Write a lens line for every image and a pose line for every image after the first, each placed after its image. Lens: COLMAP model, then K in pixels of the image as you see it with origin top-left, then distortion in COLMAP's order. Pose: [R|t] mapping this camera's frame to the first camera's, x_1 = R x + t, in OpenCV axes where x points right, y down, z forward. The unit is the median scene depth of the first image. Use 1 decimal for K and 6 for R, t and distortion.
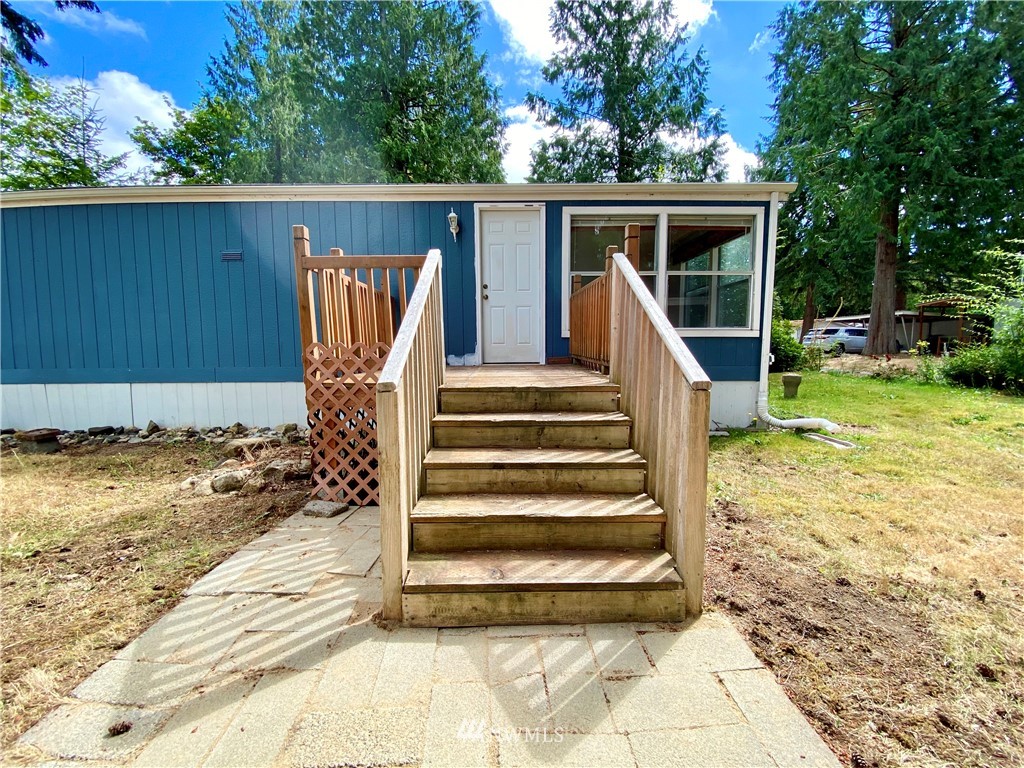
lens RADIAL K [[418.0, 0, 511.0], [0, 418.0, 383.3], [0, 0, 1]] dist [0.015670, -0.019196]
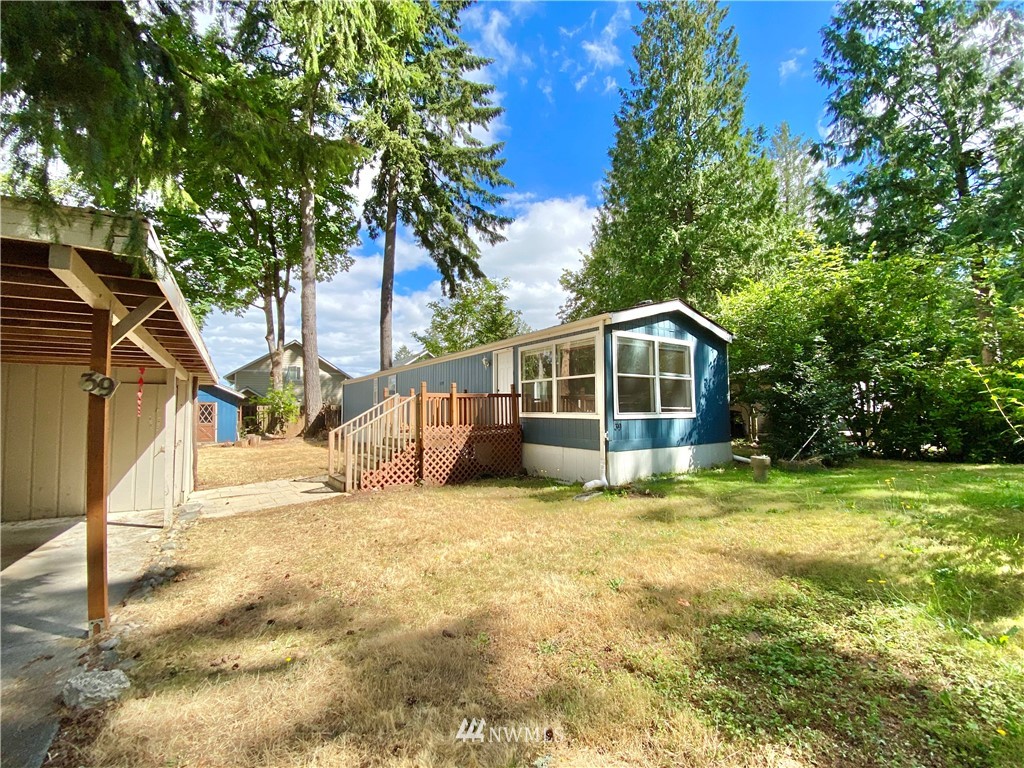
lens RADIAL K [[418.0, 0, 511.0], [0, 418.0, 383.3], [0, 0, 1]] dist [0.015670, -0.019196]
pose [[0.563737, -0.056175, -0.824042, 0.602612], [-0.067853, 0.991162, -0.113987, -0.019449], [0.823162, 0.120173, 0.554943, -0.011789]]
